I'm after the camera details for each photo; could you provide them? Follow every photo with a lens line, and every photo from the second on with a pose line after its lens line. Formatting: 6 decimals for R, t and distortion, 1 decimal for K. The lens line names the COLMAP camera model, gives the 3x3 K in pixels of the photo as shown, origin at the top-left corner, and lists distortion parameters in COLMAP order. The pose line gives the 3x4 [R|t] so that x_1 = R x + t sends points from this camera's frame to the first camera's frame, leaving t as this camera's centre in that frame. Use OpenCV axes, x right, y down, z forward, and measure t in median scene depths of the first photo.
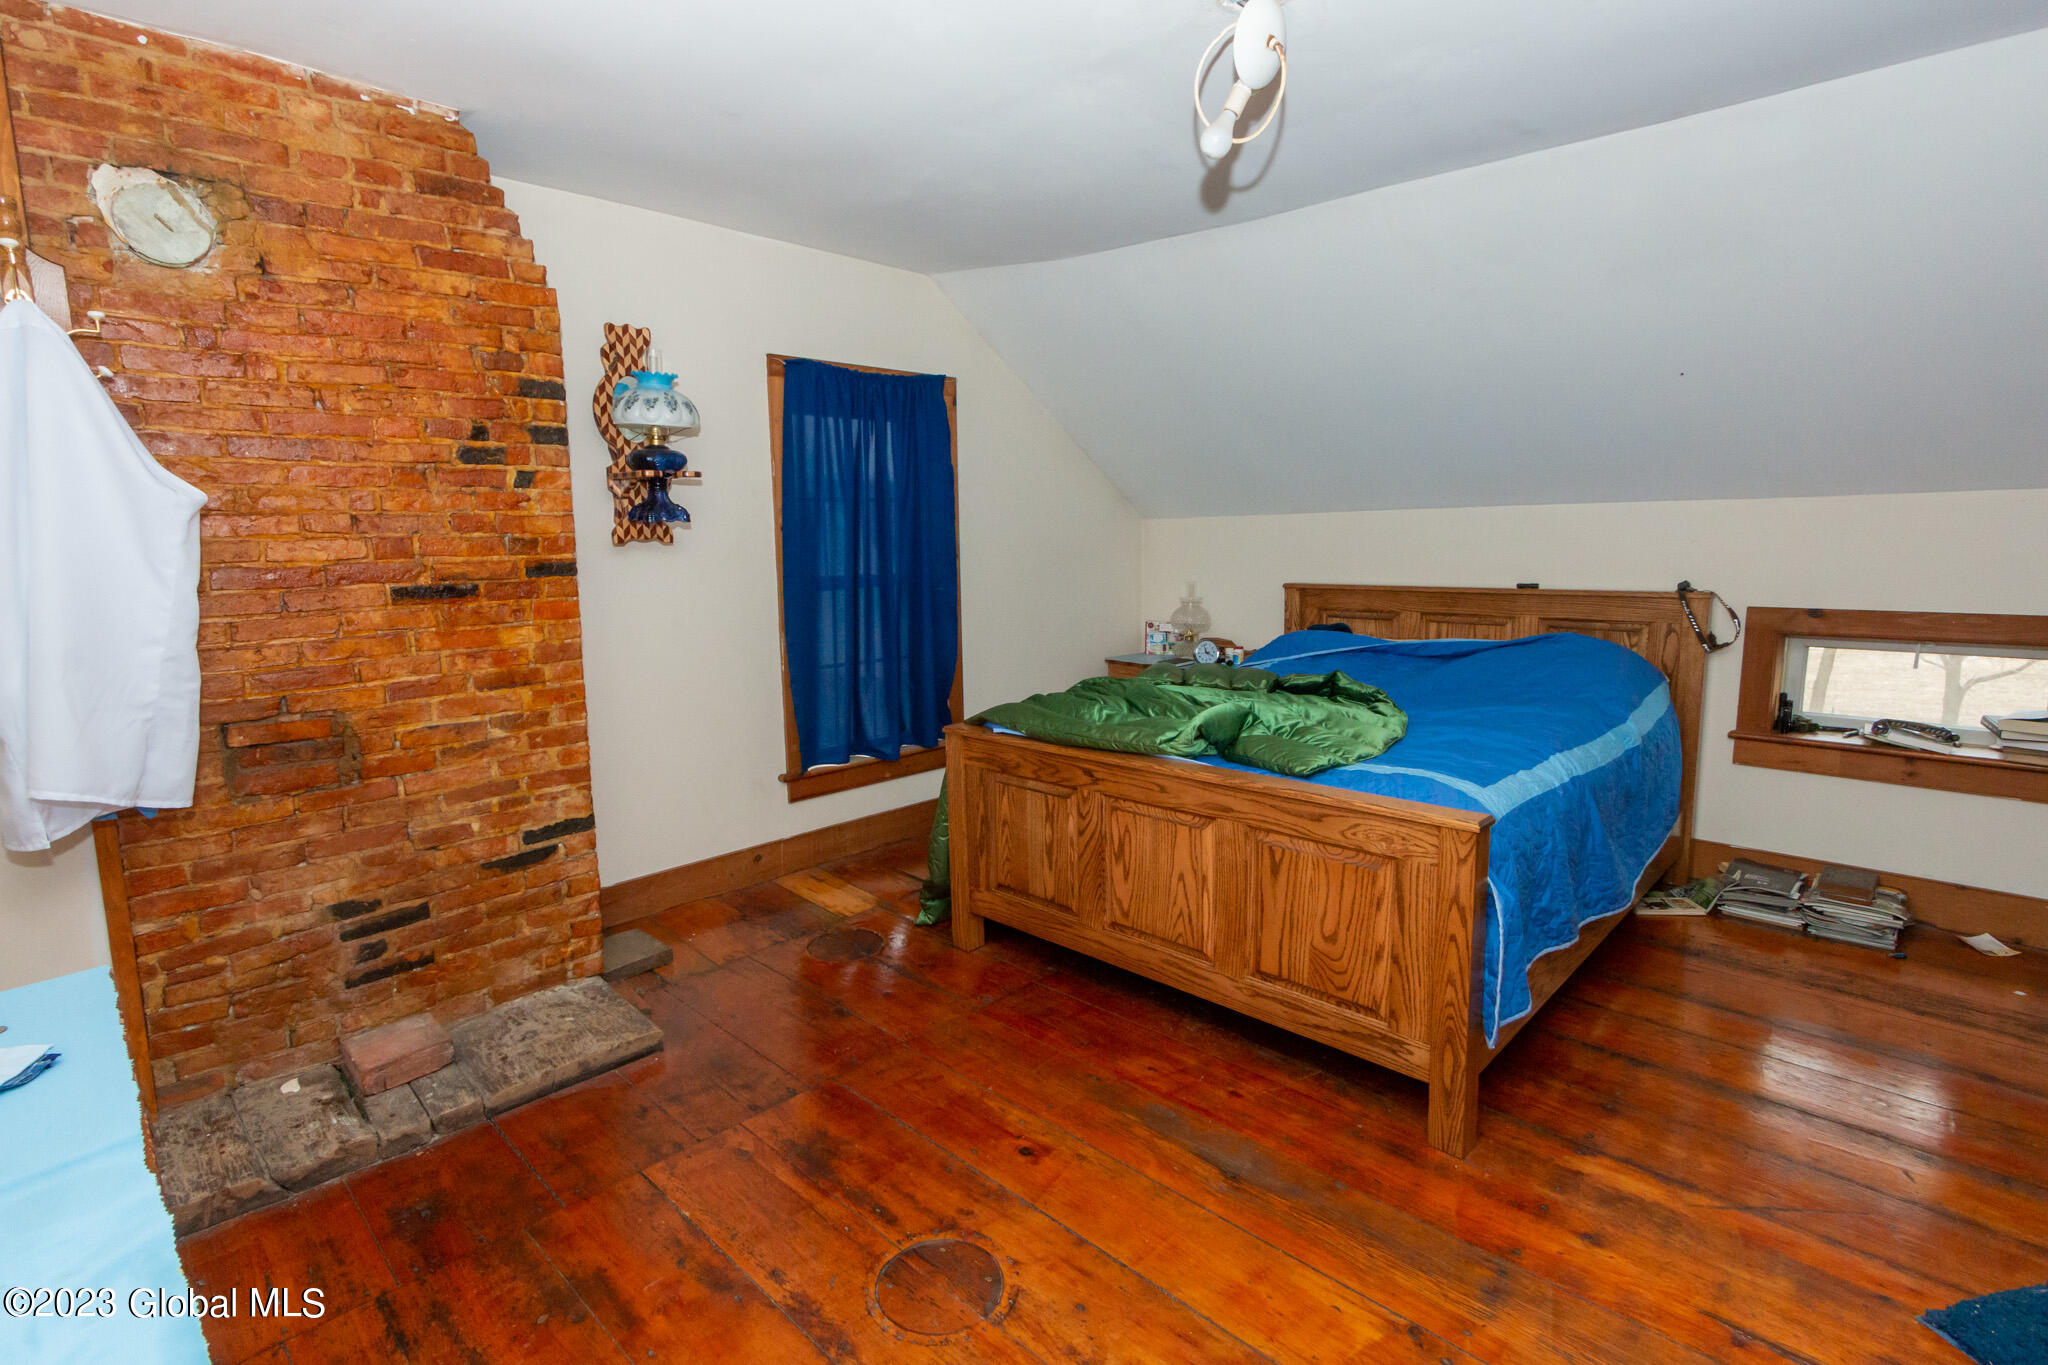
lens RADIAL K [[991.1, 0, 1024.0], [0, 991.1, 682.5], [0, 0, 1]] dist [-0.000802, -0.000080]
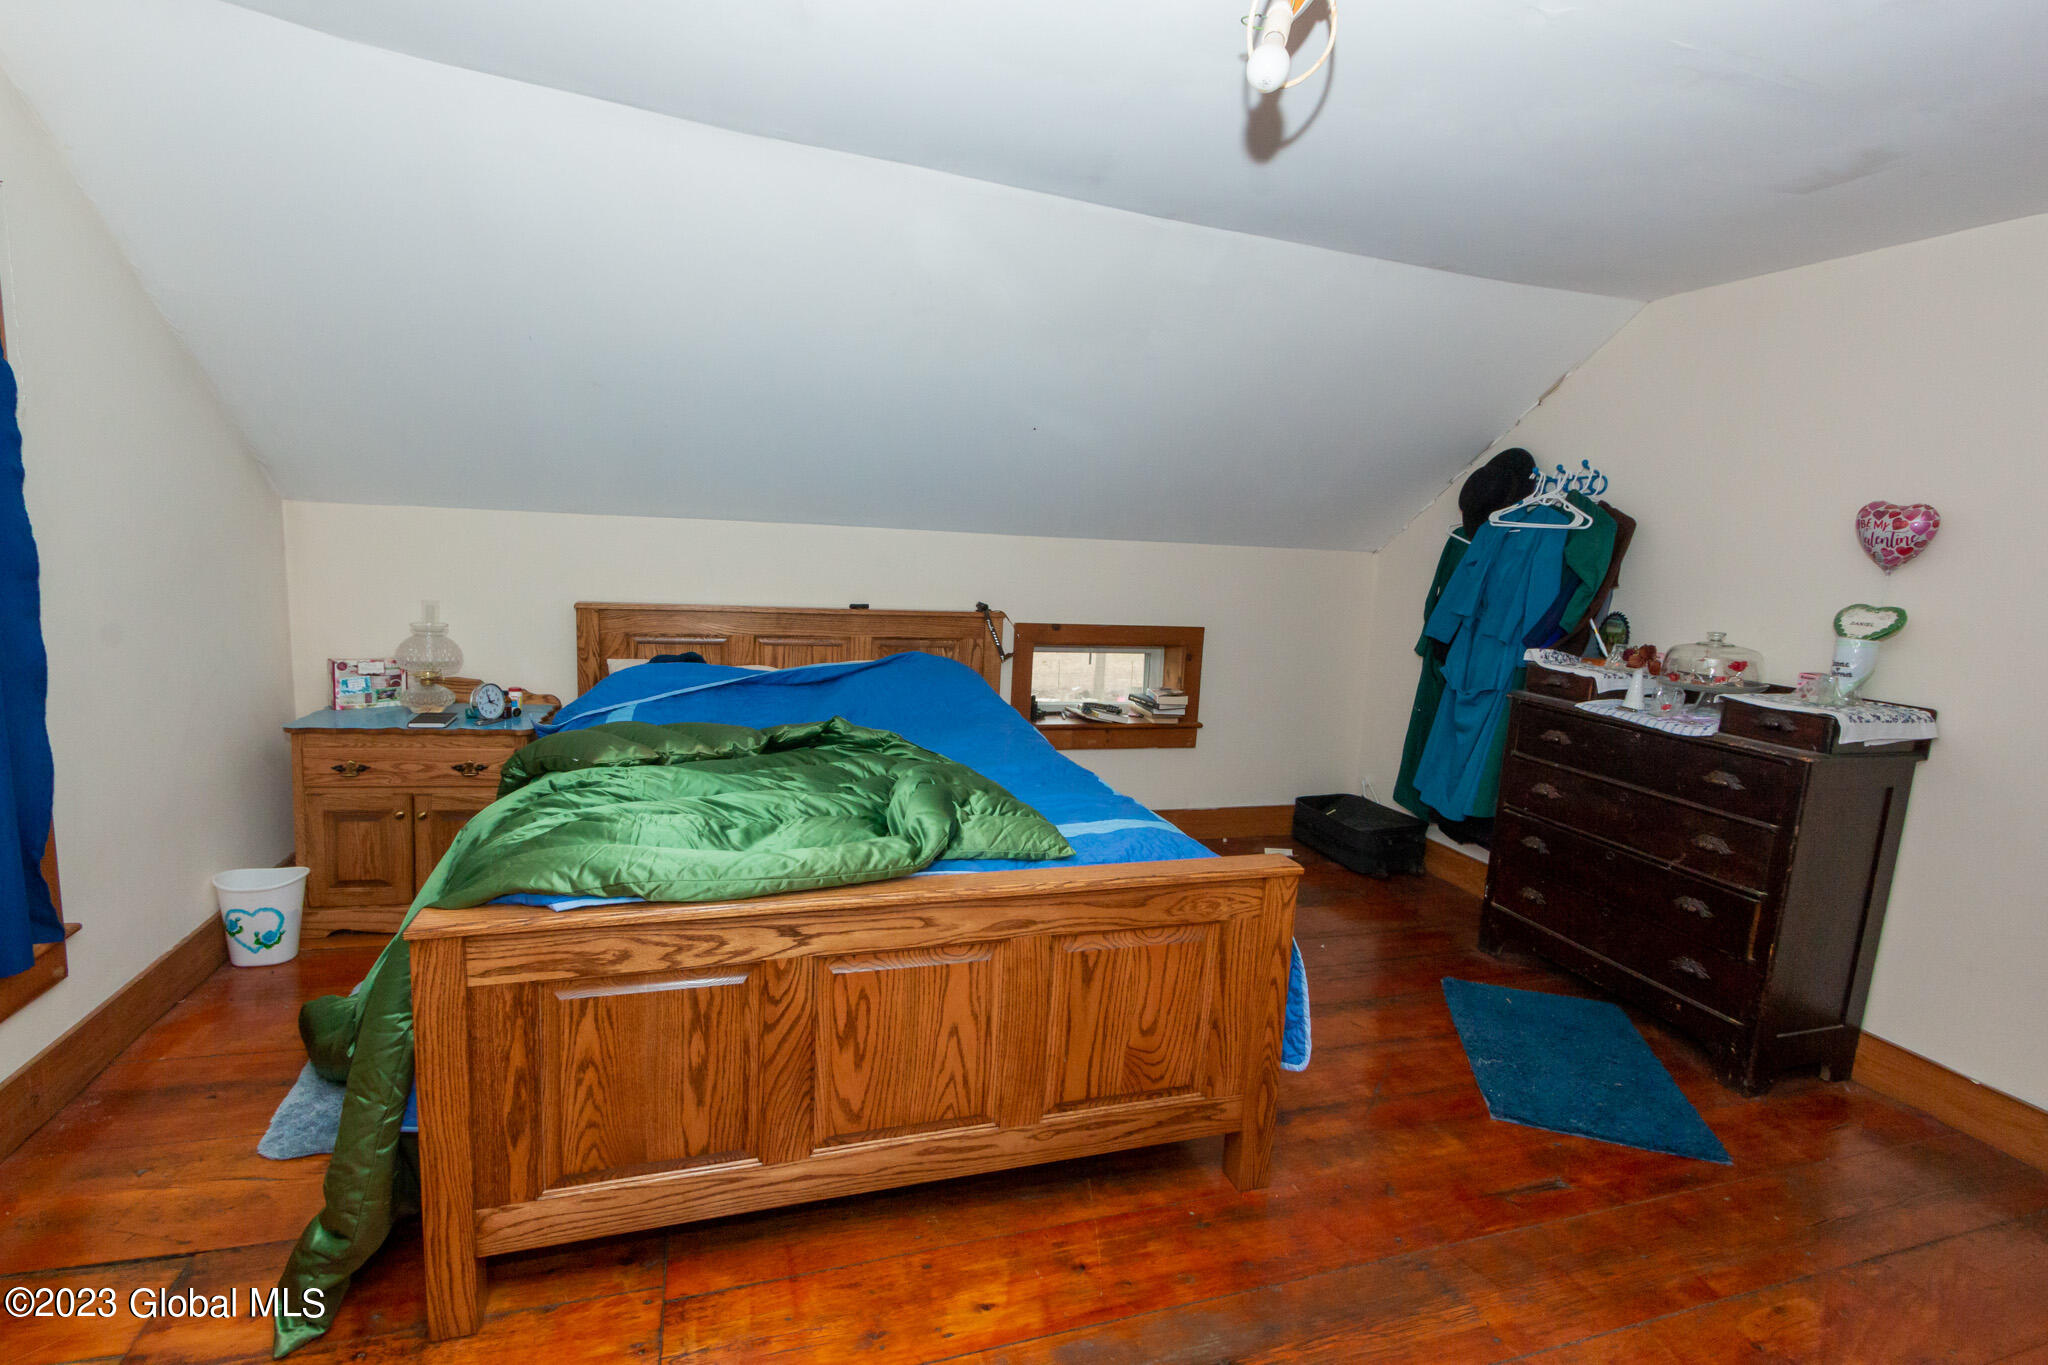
lens RADIAL K [[934.7, 0, 1024.0], [0, 934.7, 682.5], [0, 0, 1]] dist [-0.000700, 0.000184]
pose [[0.470076, -0.088965, 0.878131, -0.403270], [0.075213, 0.995326, 0.060575, -0.099954], [-0.879415, 0.037572, 0.474570, 0.611420]]
